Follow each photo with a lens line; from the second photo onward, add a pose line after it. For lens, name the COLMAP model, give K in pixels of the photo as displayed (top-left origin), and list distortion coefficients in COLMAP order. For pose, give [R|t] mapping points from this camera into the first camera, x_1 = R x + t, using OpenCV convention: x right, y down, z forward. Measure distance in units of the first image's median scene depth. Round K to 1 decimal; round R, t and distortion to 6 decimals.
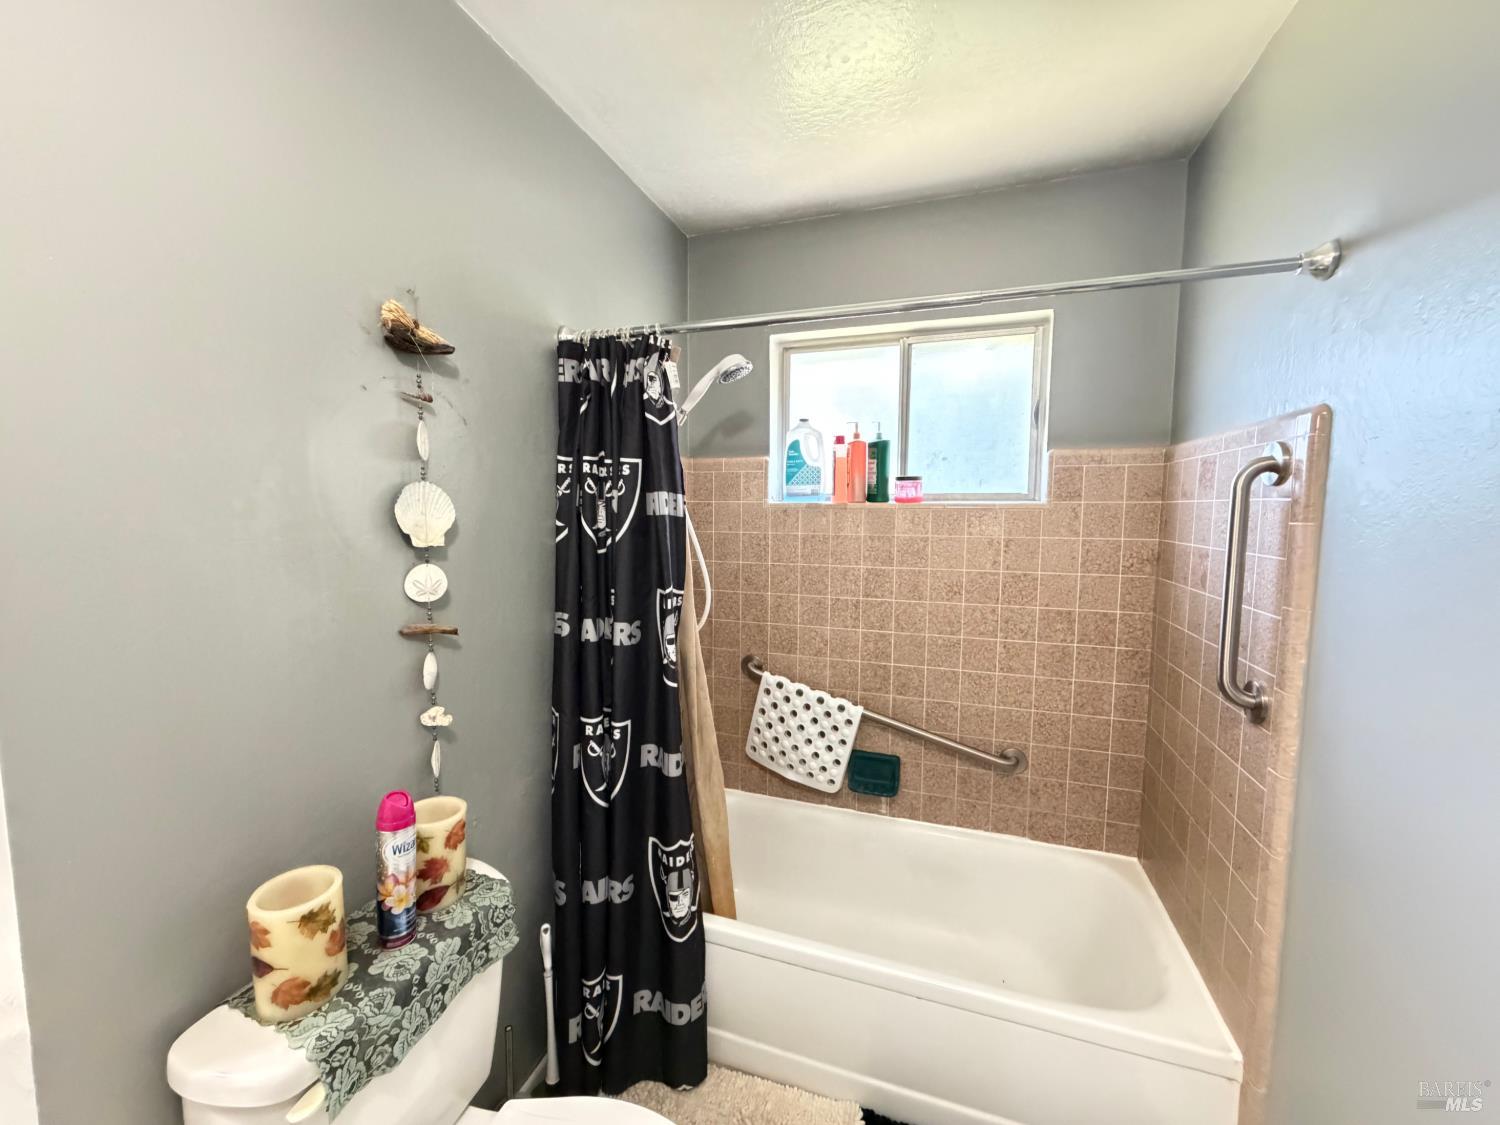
lens RADIAL K [[596.3, 0, 749.2], [0, 596.3, 561.6], [0, 0, 1]] dist [0.001004, 0.000983]
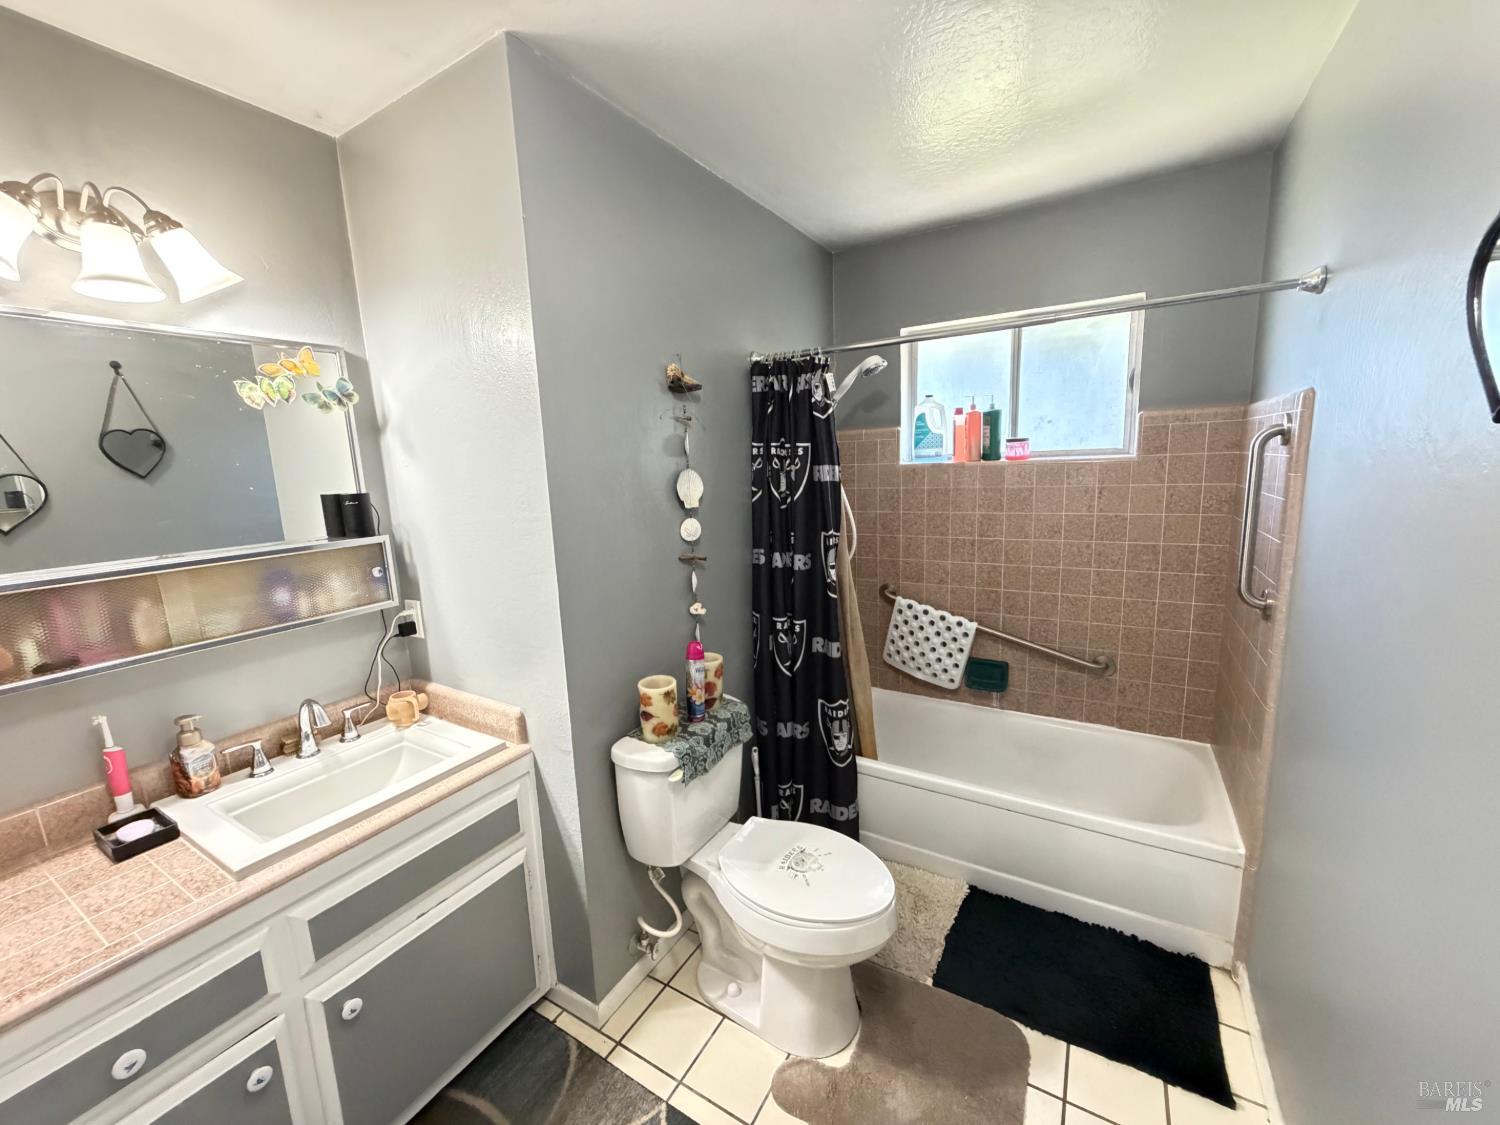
lens RADIAL K [[596.3, 0, 749.4], [0, 596.3, 563.5], [0, 0, 1]] dist [0.001004, 0.000983]
pose [[0.976515, -0.007799, -0.215307, -0.013817], [0.026287, 0.996191, 0.083136, -0.003185], [0.213838, -0.086843, 0.973001, -0.468033]]
